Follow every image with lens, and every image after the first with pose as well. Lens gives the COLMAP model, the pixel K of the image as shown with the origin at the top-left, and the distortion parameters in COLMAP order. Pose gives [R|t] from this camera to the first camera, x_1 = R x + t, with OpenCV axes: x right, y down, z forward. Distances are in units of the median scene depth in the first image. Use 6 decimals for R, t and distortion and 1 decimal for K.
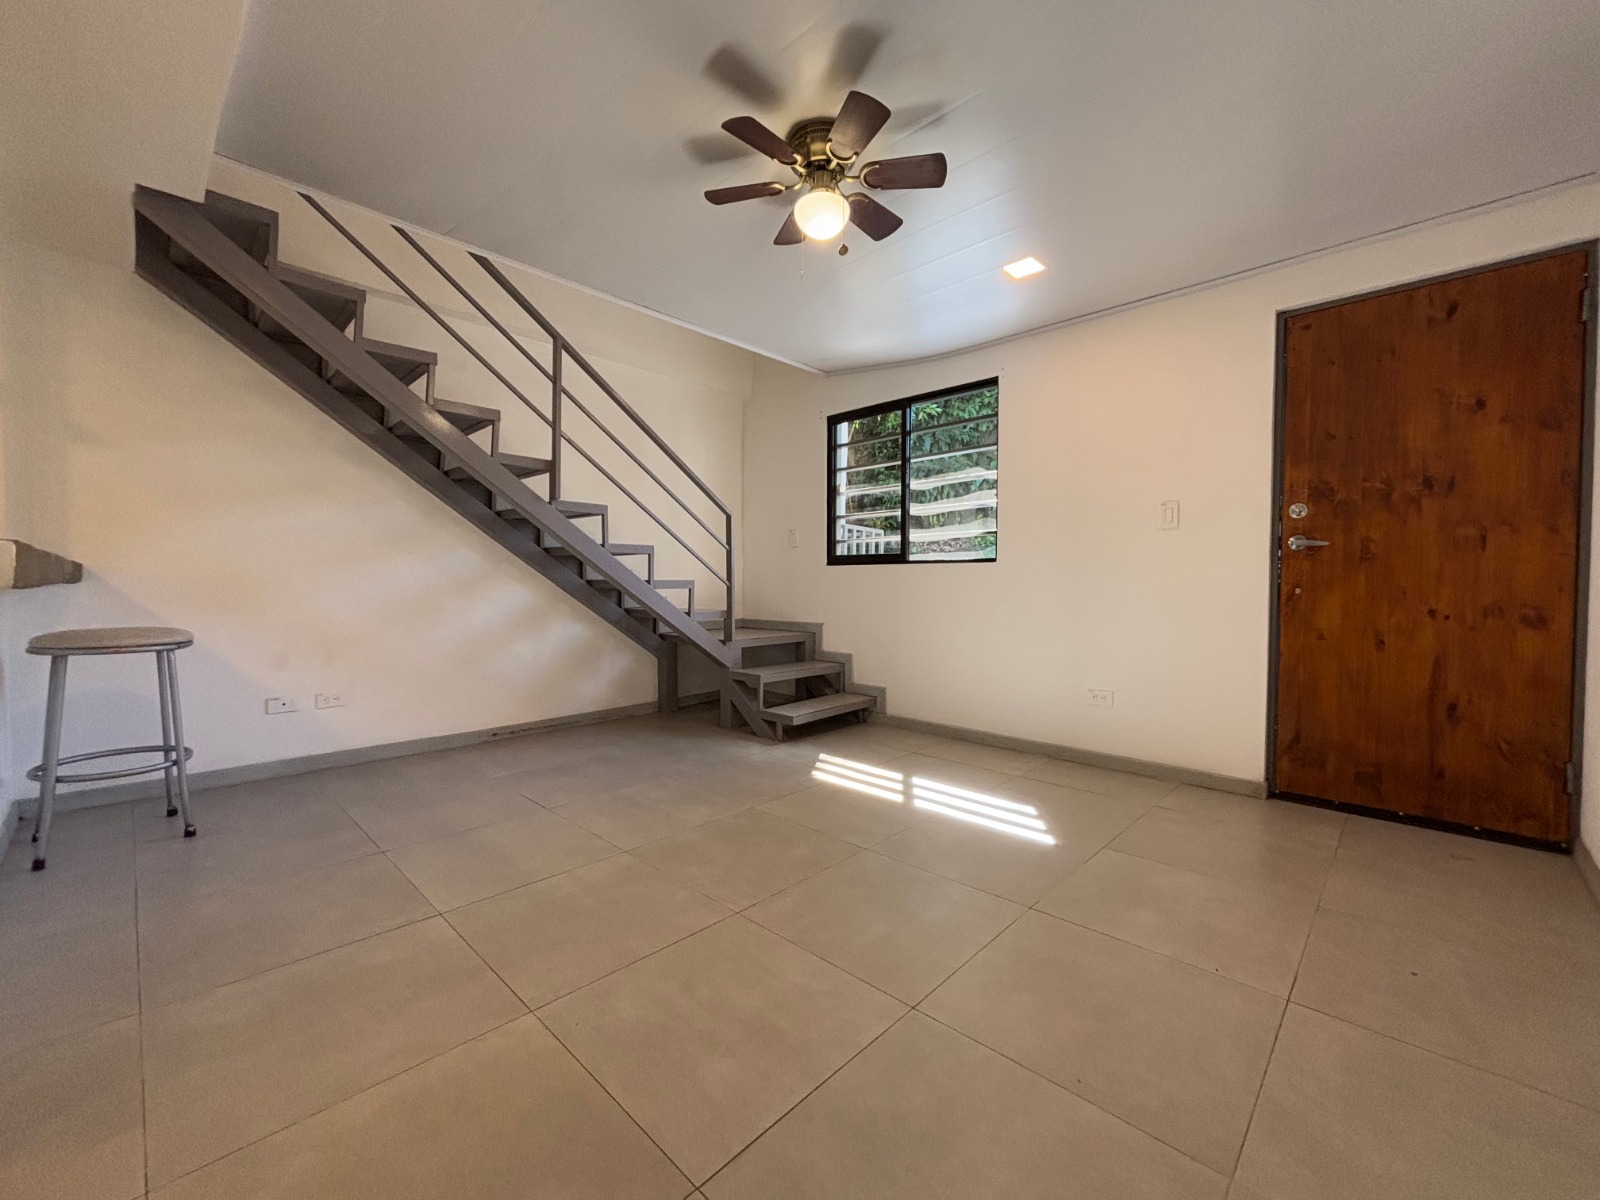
lens RADIAL K [[645.5, 0, 795.5], [0, 645.5, 598.5], [0, 0, 1]] dist [0.001011, -0.000052]
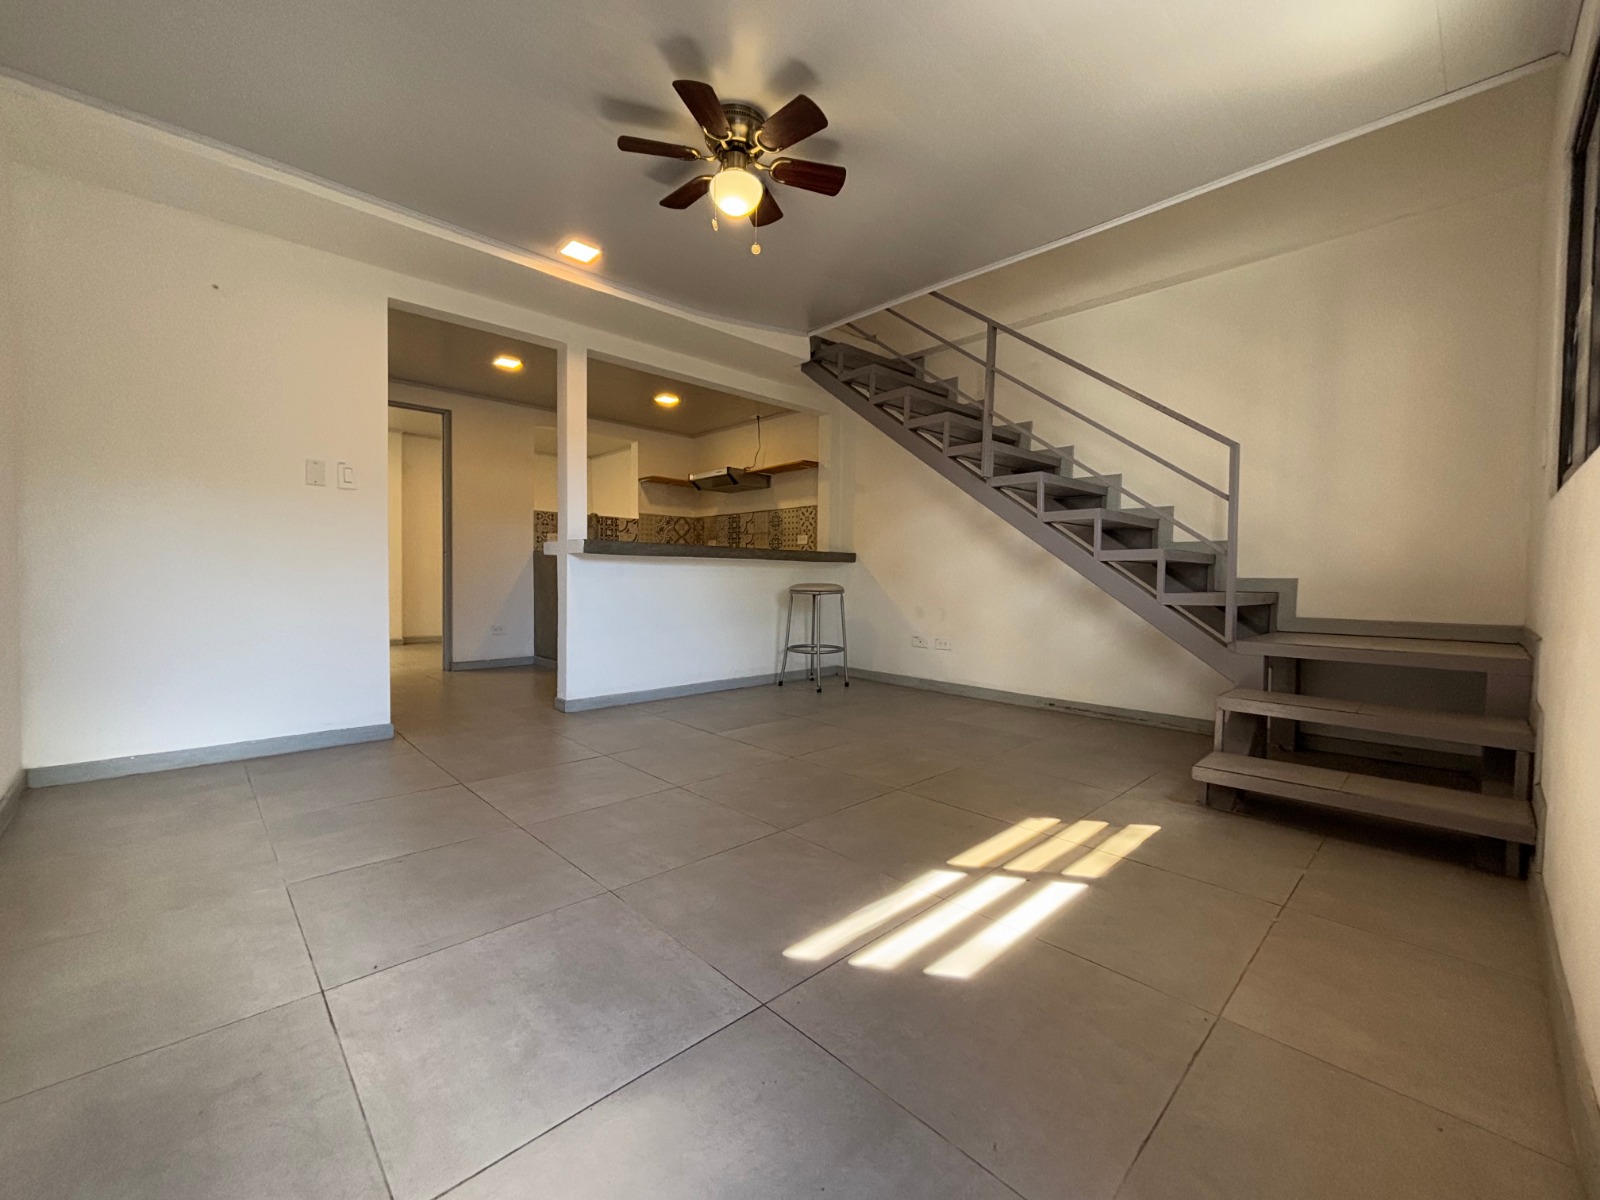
lens RADIAL K [[645.5, 0, 795.5], [0, 645.5, 598.5], [0, 0, 1]] dist [0.001011, -0.000052]
pose [[-0.040494, 0.029788, -0.998736, 0.750306], [-0.036968, 0.998826, 0.031290, 0.026510], [0.998496, 0.038188, -0.039345, 0.779426]]
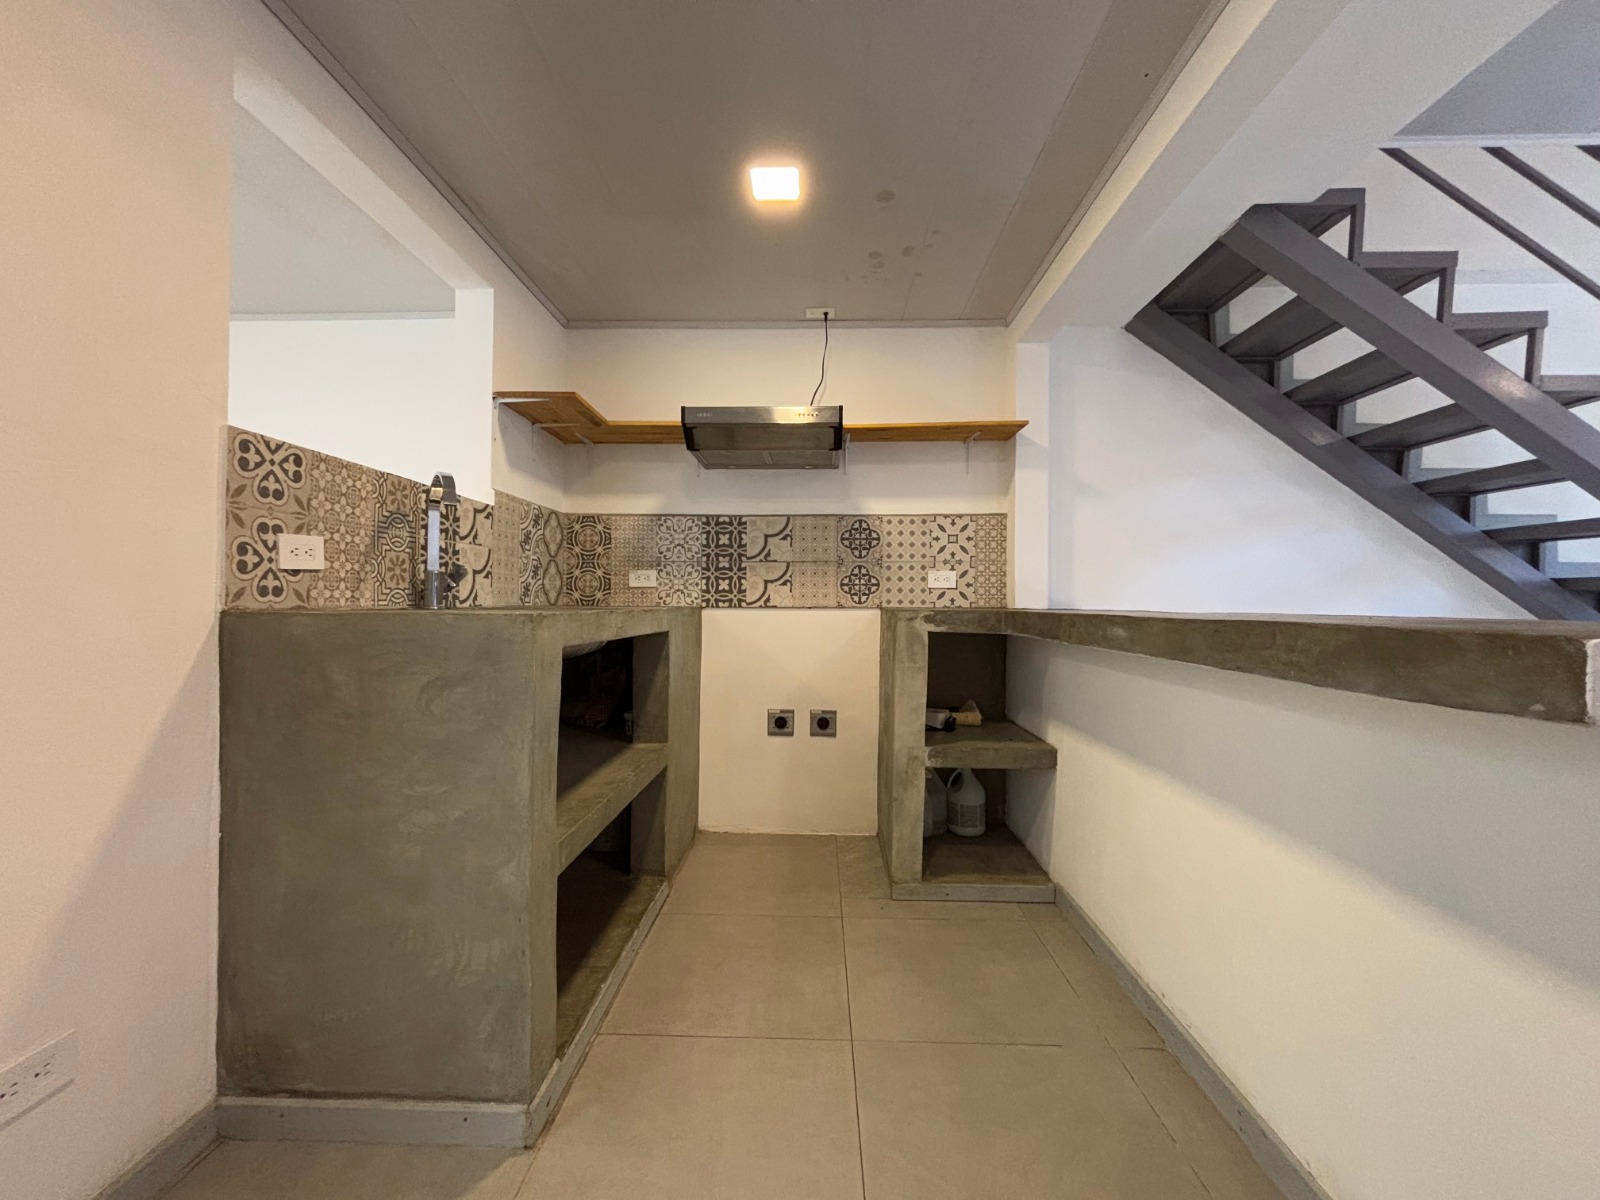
lens RADIAL K [[645.5, 0, 795.5], [0, 645.5, 598.5], [0, 0, 1]] dist [0.001011, -0.000052]
pose [[0.667828, -0.004220, -0.744304, -0.555420], [-0.020858, 0.999485, -0.024381, -0.030149], [0.744023, 0.031807, 0.667396, -0.064571]]
